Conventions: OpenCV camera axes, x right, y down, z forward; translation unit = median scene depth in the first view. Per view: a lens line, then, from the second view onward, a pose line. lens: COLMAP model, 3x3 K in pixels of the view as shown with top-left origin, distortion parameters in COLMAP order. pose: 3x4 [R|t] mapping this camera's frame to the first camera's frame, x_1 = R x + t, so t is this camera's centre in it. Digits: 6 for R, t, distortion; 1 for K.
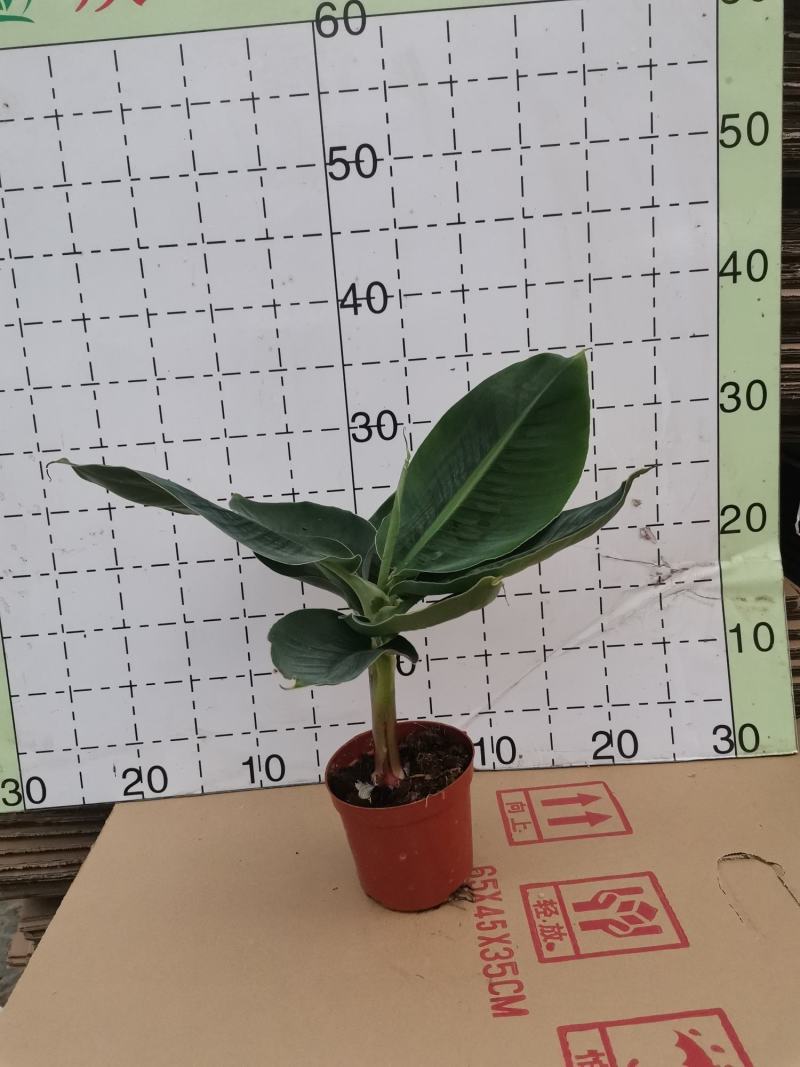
lens RADIAL K [[830.1, 0, 389.7], [0, 830.1, 531.1], [0, 0, 1]] dist [0.094383, -0.137339]
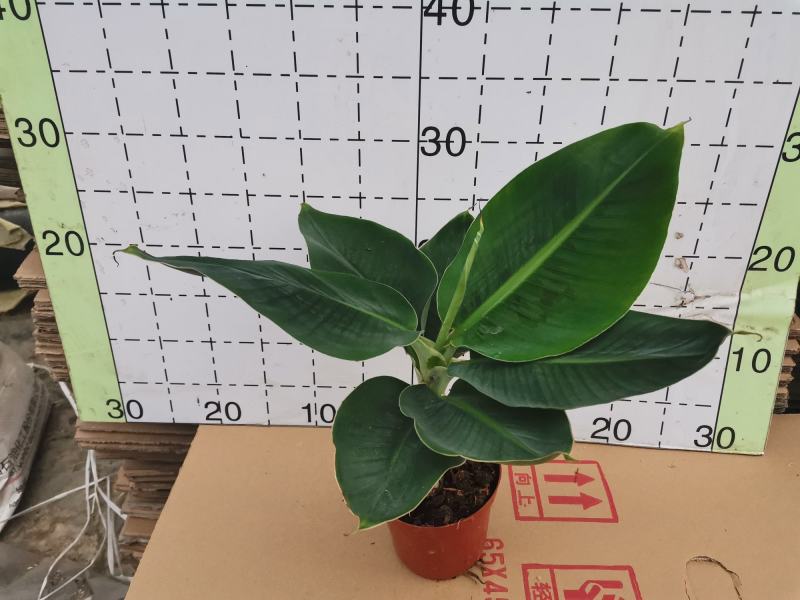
lens RADIAL K [[622.4, 0, 400.0], [0, 622.4, 300.0], [0, 0, 1]] dist [0.094383, -0.137339]
pose [[0.994650, 0.103118, -0.006199, -0.047027], [-0.095928, 0.944235, 0.314989, -0.180185], [0.038334, -0.312709, 0.949075, 0.199768]]
